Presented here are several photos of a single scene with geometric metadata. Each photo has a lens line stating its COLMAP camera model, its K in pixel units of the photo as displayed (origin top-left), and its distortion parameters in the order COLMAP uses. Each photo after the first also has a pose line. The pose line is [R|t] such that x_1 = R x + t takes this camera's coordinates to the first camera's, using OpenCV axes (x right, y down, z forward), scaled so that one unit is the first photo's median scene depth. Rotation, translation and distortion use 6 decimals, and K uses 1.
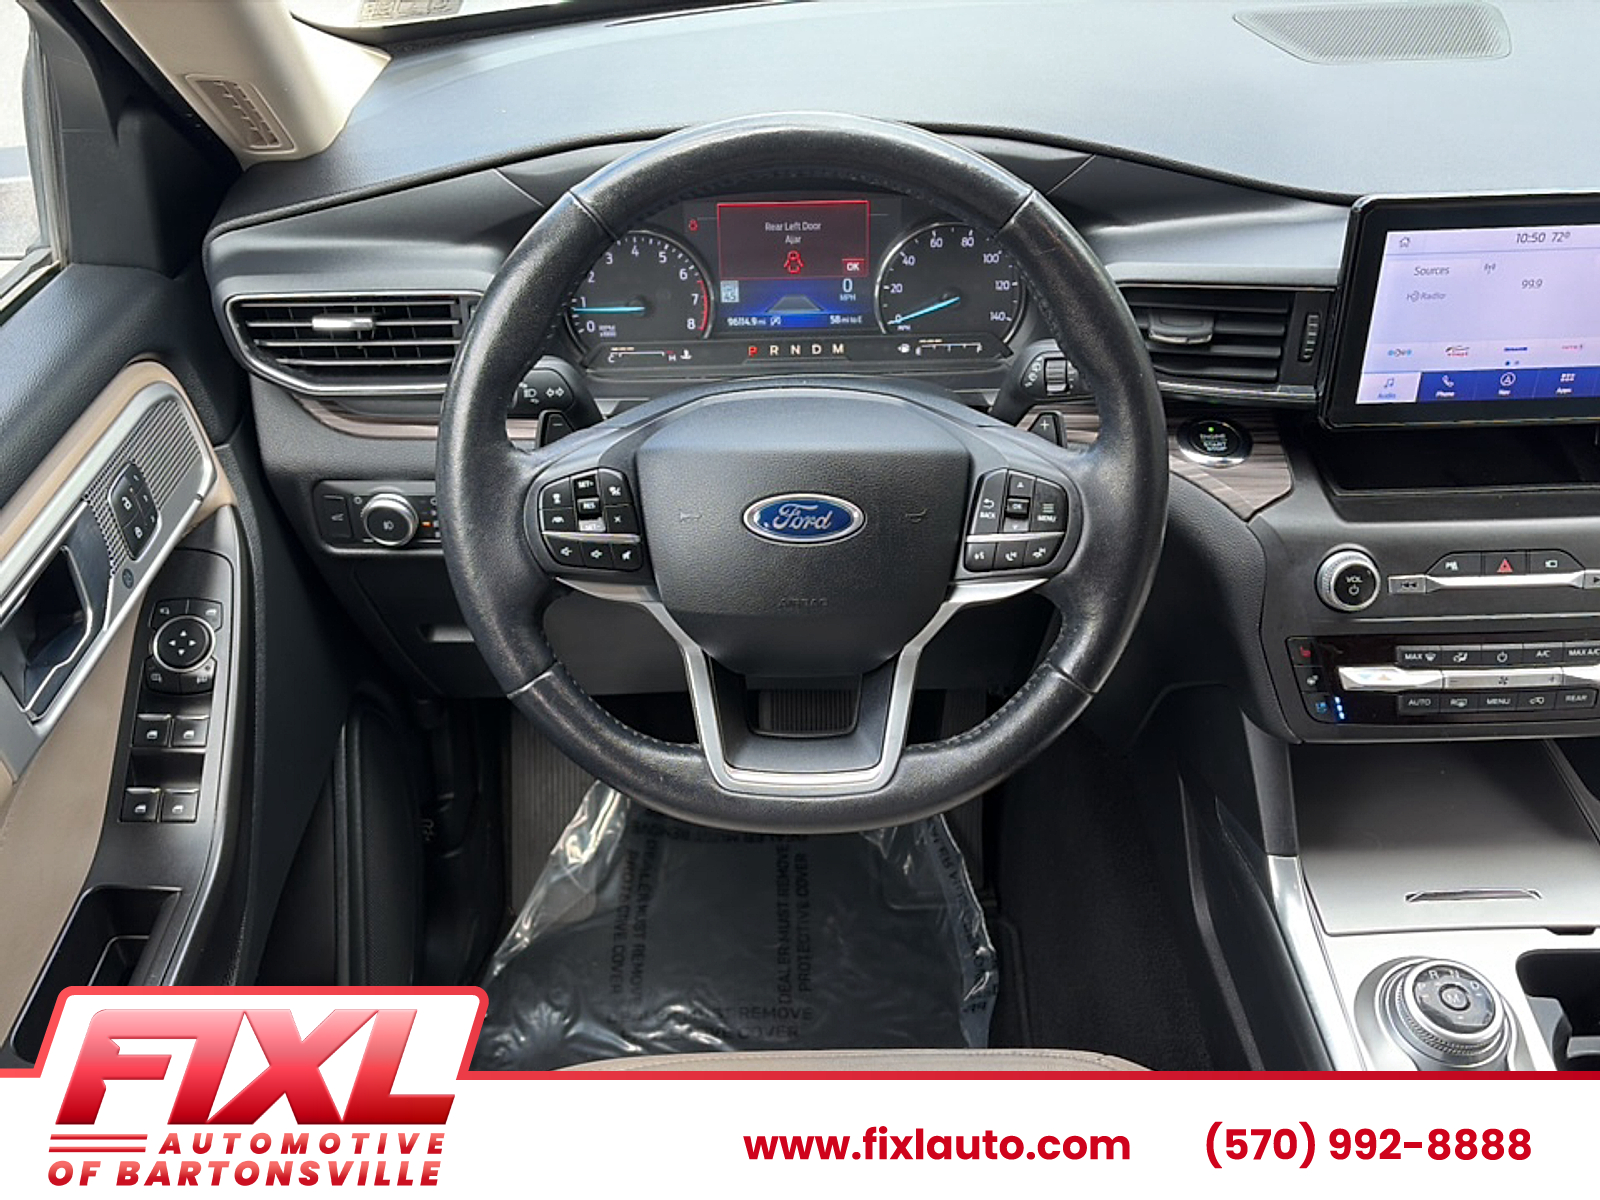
lens RADIAL K [[1561.4, 0, 795.1], [0, 1561.4, 608.5], [0, 0, 1]] dist [0.027776, 0.000000]
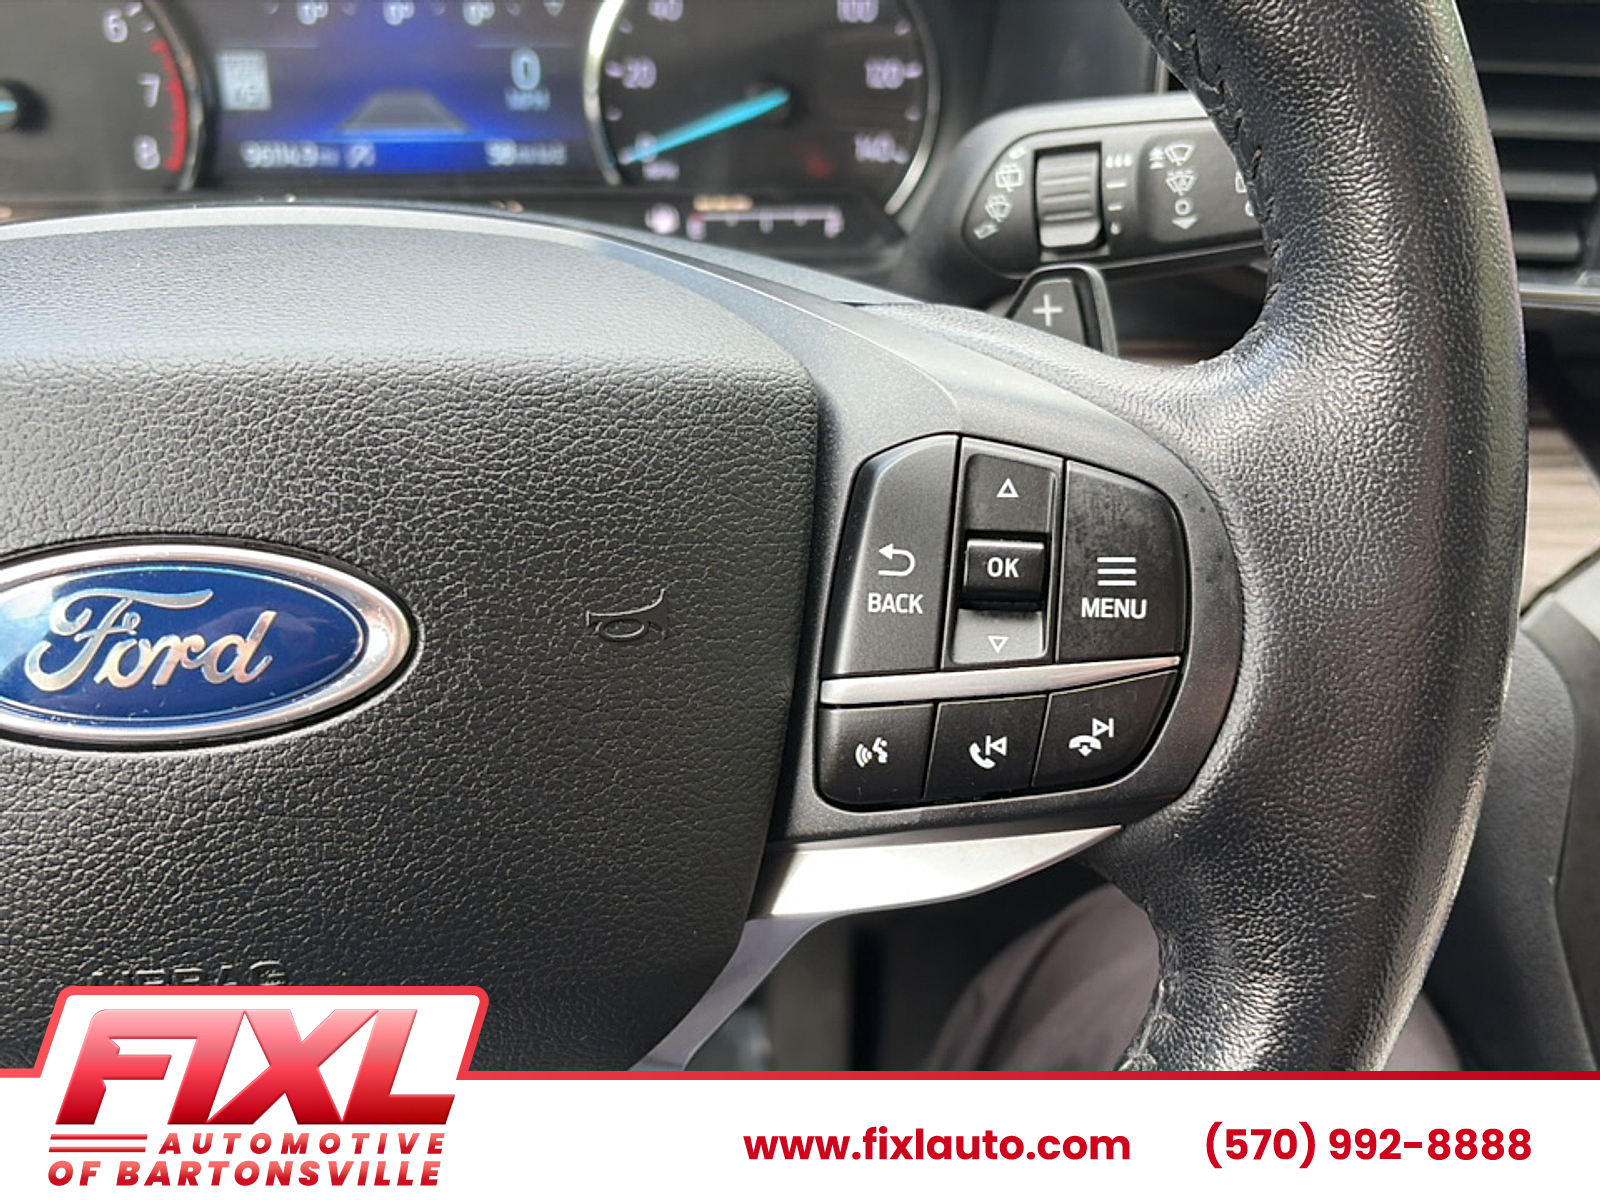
lens RADIAL K [[1561.4, 0, 801.1], [0, 1561.4, 593.2], [0, 0, 1]] dist [0.027776, 0.000000]
pose [[0.994924, -0.014986, 0.099507, 0.069268], [0.020341, 0.998386, -0.053022, -0.042714], [-0.098552, 0.054777, 0.993623, 0.624240]]
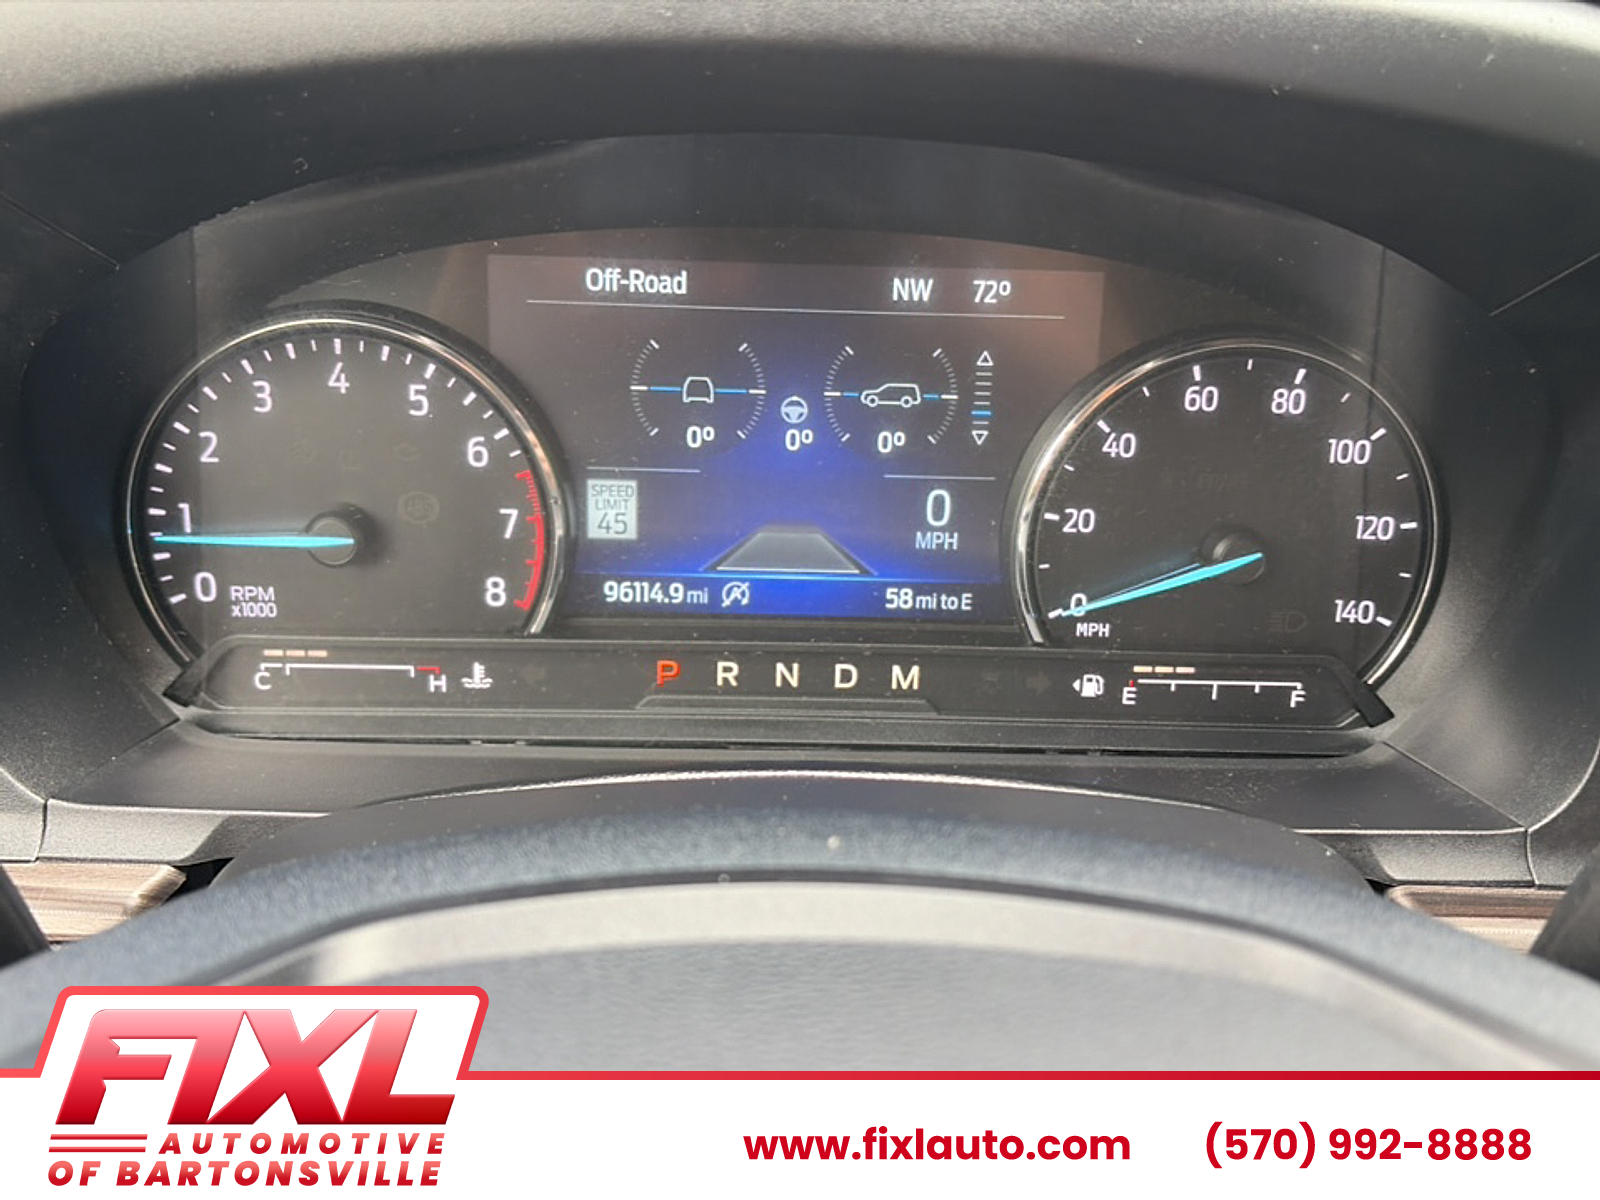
lens RADIAL K [[1561.4, 0, 811.0], [0, 1561.4, 593.1], [0, 0, 1]] dist [0.027776, 0.000000]
pose [[0.998183, 0.045575, 0.039420, -0.010119], [-0.037433, 0.981635, -0.187060, -0.129493], [-0.047221, 0.185244, 0.981557, 0.710250]]
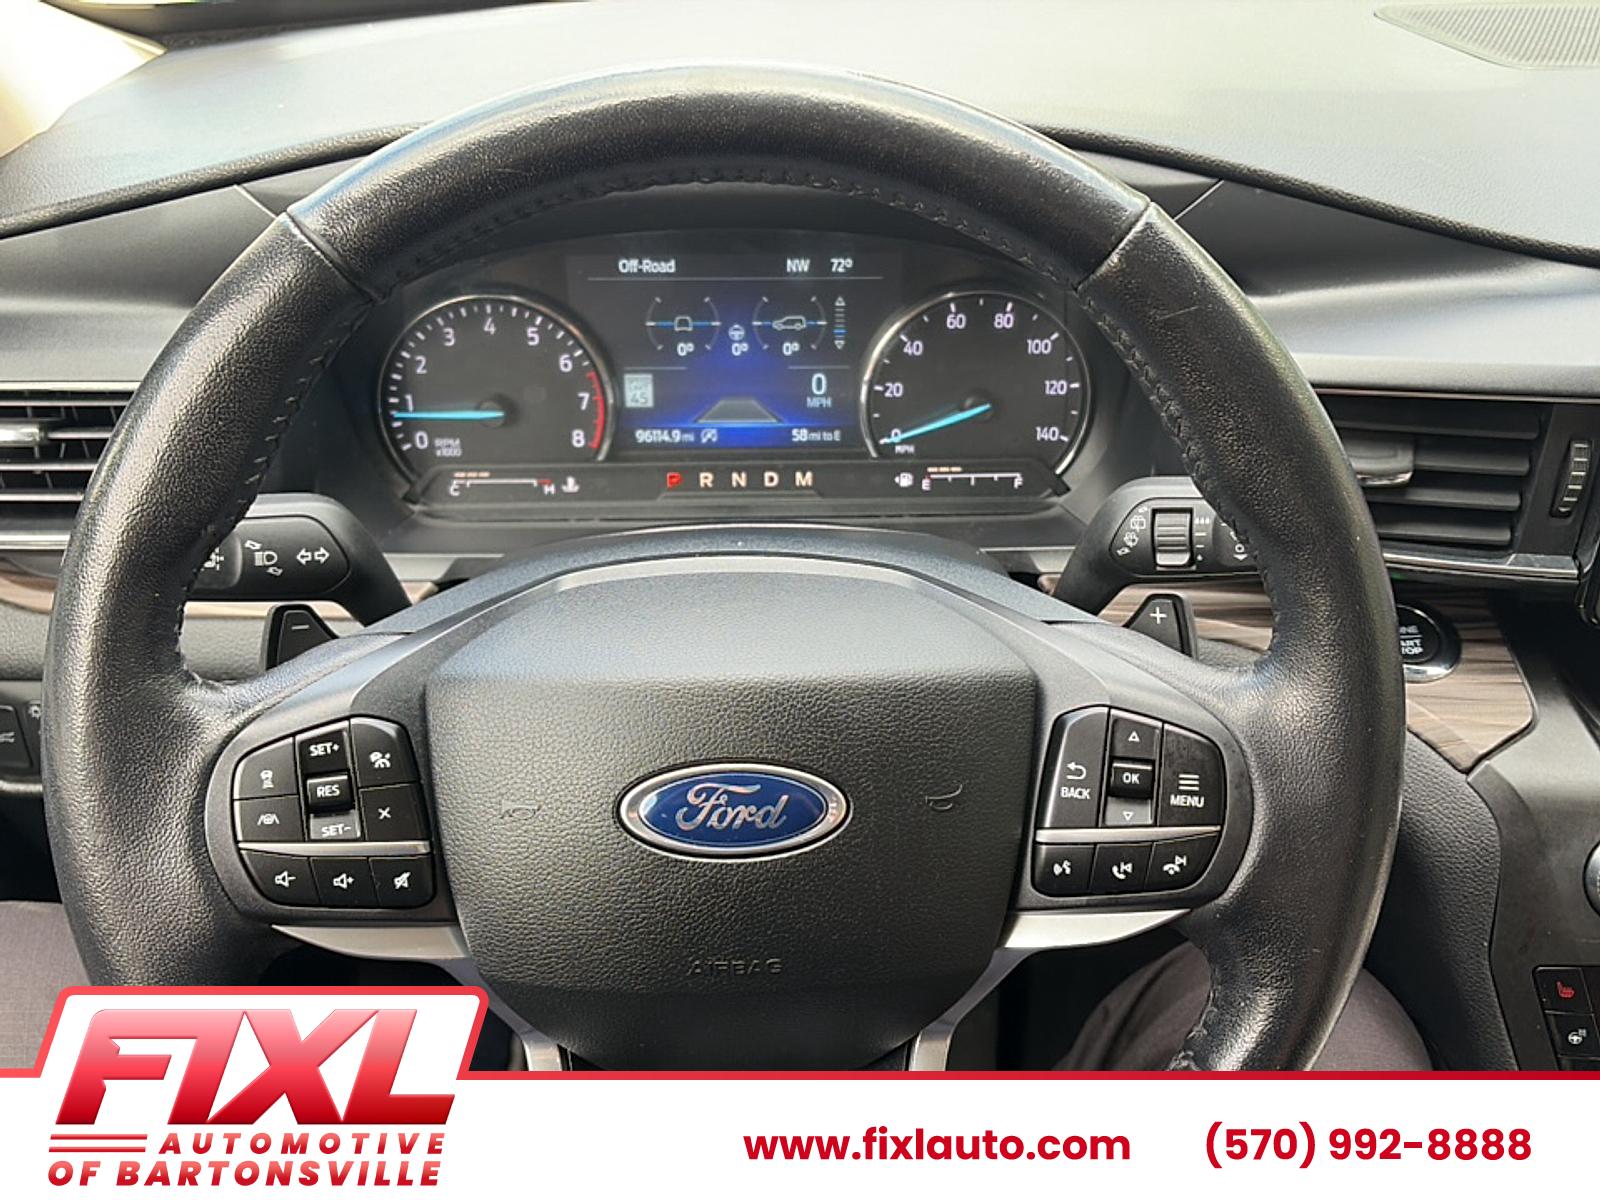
lens RADIAL K [[1561.4, 0, 809.4], [0, 1561.4, 596.9], [0, 0, 1]] dist [0.027776, 0.000000]
pose [[0.999513, 0.011003, 0.029193, 0.012456], [-0.008937, 0.997508, -0.069982, -0.078582], [-0.029891, 0.069687, 0.997121, 0.387166]]
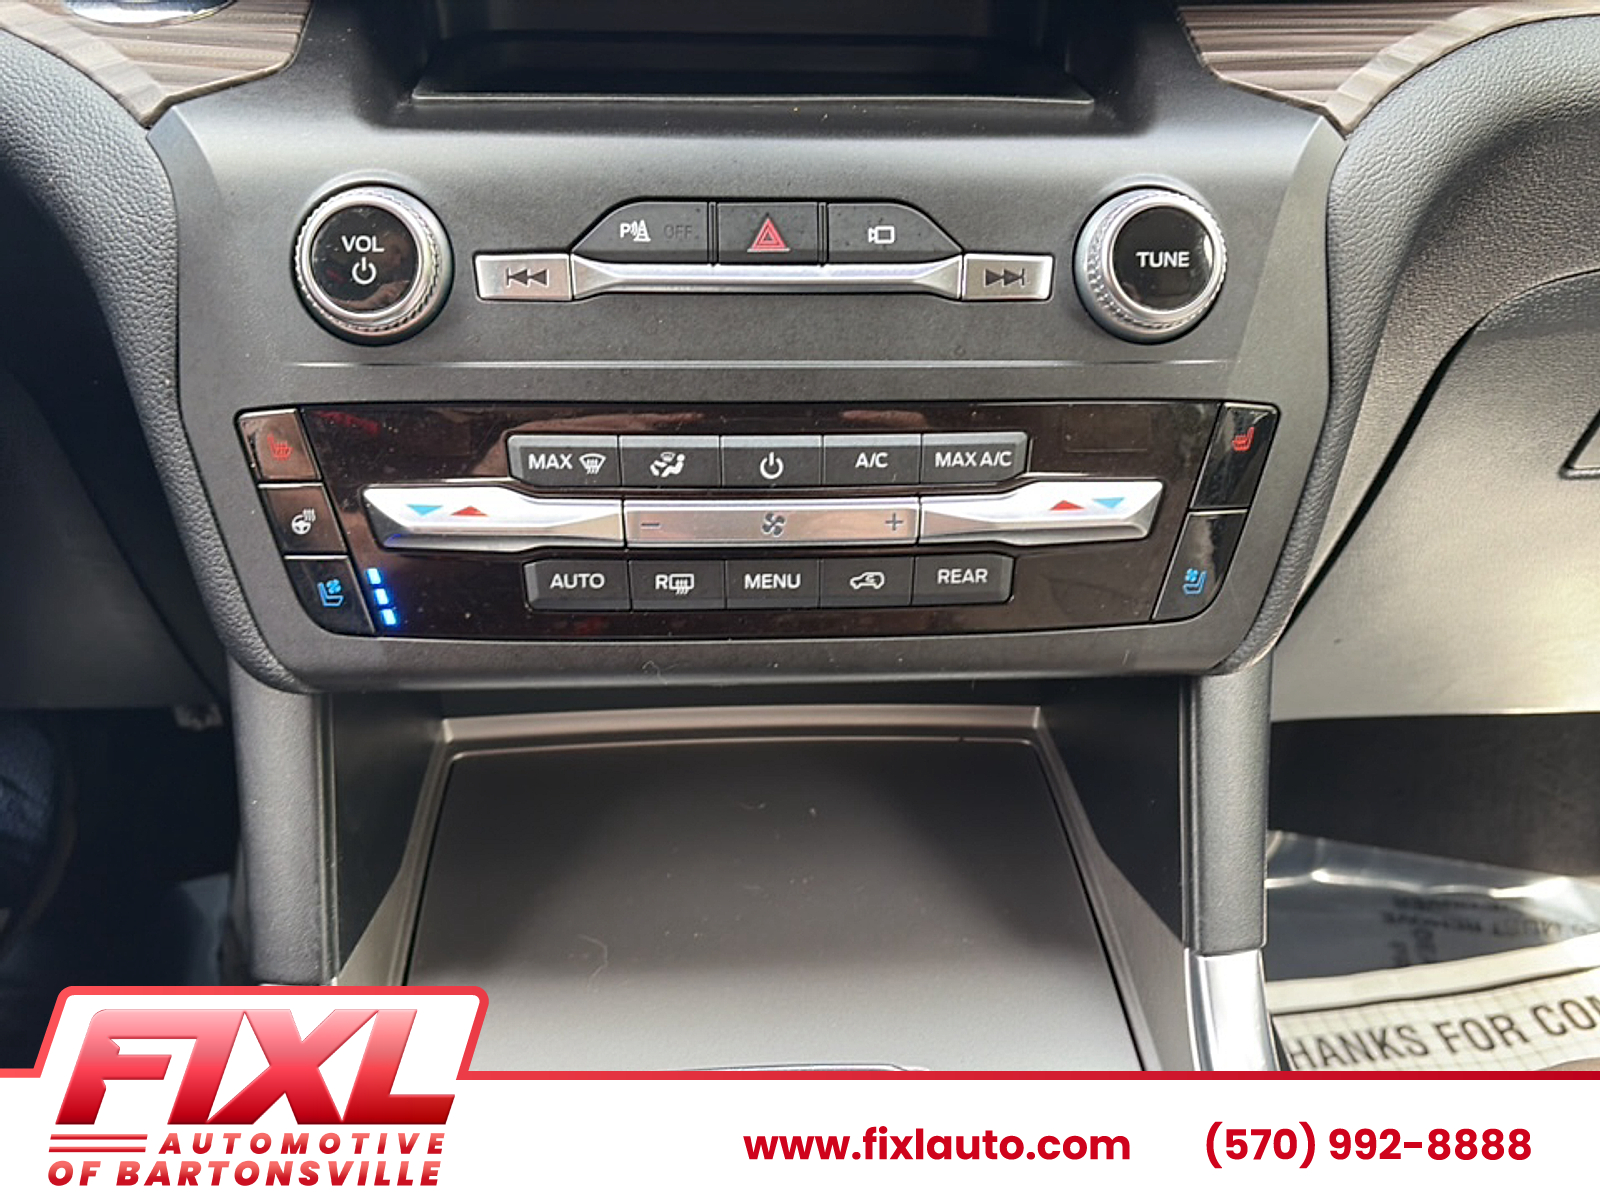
lens RADIAL K [[1561.4, 0, 786.9], [0, 1561.4, 608.7], [0, 0, 1]] dist [0.027776, 0.000000]
pose [[0.998044, 0.012518, 0.061255, 0.424654], [-0.005289, 0.993143, -0.116784, 0.111864], [-0.062296, 0.116232, 0.991267, 0.601183]]
